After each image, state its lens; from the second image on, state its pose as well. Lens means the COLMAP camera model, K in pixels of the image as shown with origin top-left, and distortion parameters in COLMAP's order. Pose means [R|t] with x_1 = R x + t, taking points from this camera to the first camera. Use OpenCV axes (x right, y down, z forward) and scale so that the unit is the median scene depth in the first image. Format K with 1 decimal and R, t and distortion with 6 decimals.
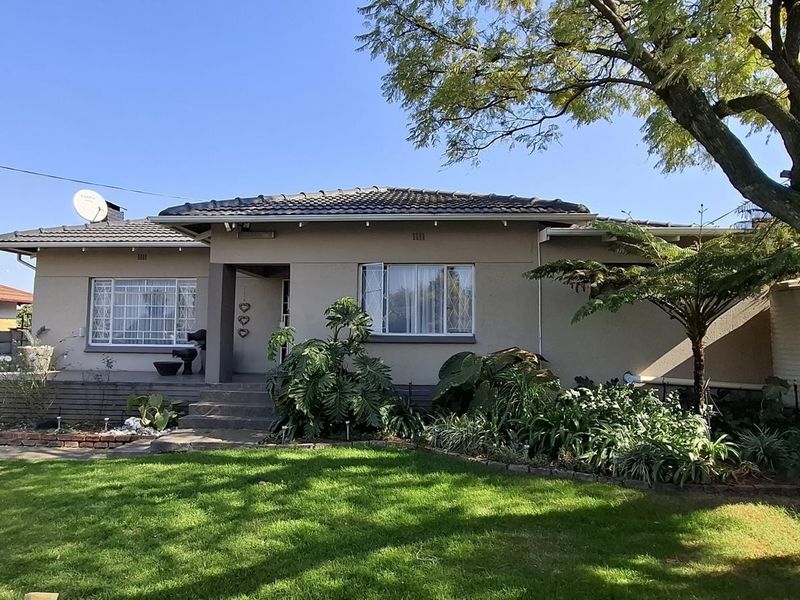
lens RADIAL K [[521.8, 0, 402.4], [0, 521.8, 297.6], [0, 0, 1]] dist [-0.004288, 0.002075]
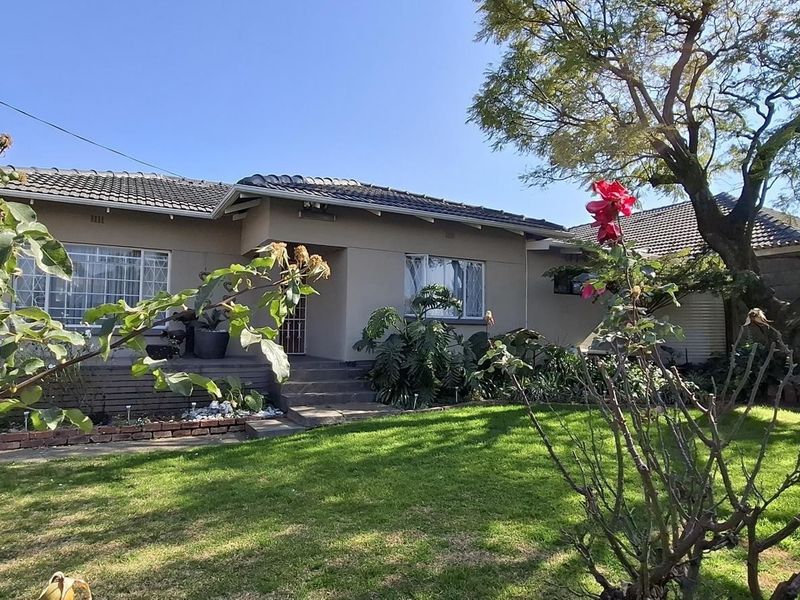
lens RADIAL K [[521.8, 0, 402.4], [0, 521.8, 297.6], [0, 0, 1]] dist [-0.004288, 0.002075]
pose [[0.839420, 0.040200, 0.541995, -0.695774], [-0.046426, 0.998919, -0.002188, 0.033018], [-0.541497, -0.023326, 0.840379, 0.052426]]
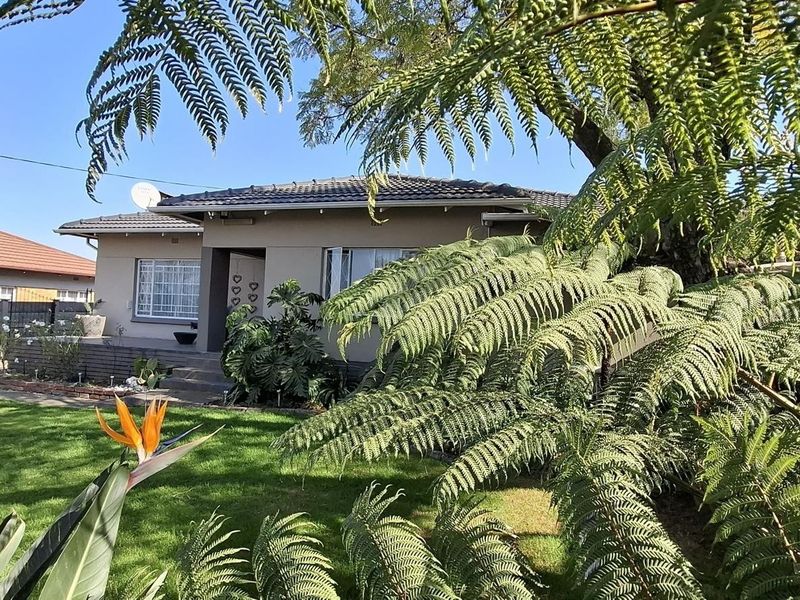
lens RADIAL K [[521.8, 0, 402.4], [0, 521.8, 297.6], [0, 0, 1]] dist [-0.004288, 0.002075]
pose [[0.975544, 0.024433, -0.218442, 0.315573], [-0.016699, 0.999169, 0.037184, -0.005417], [0.219169, -0.032627, 0.975141, -0.018579]]
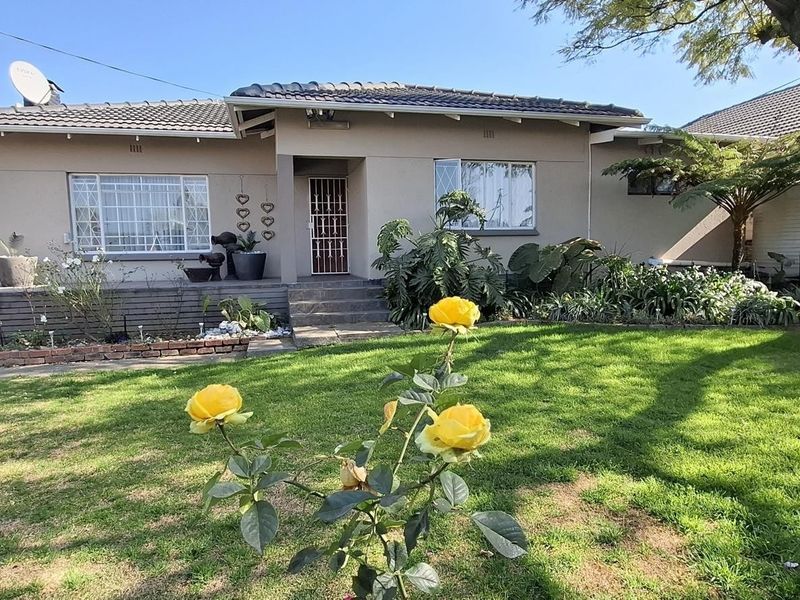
lens RADIAL K [[521.8, 0, 402.4], [0, 521.8, 297.6], [0, 0, 1]] dist [-0.004288, 0.002075]
pose [[0.948973, -0.054528, 0.310608, -0.470569], [0.005813, 0.987795, 0.155650, 0.042318], [-0.315304, -0.145902, 0.937708, 0.030839]]
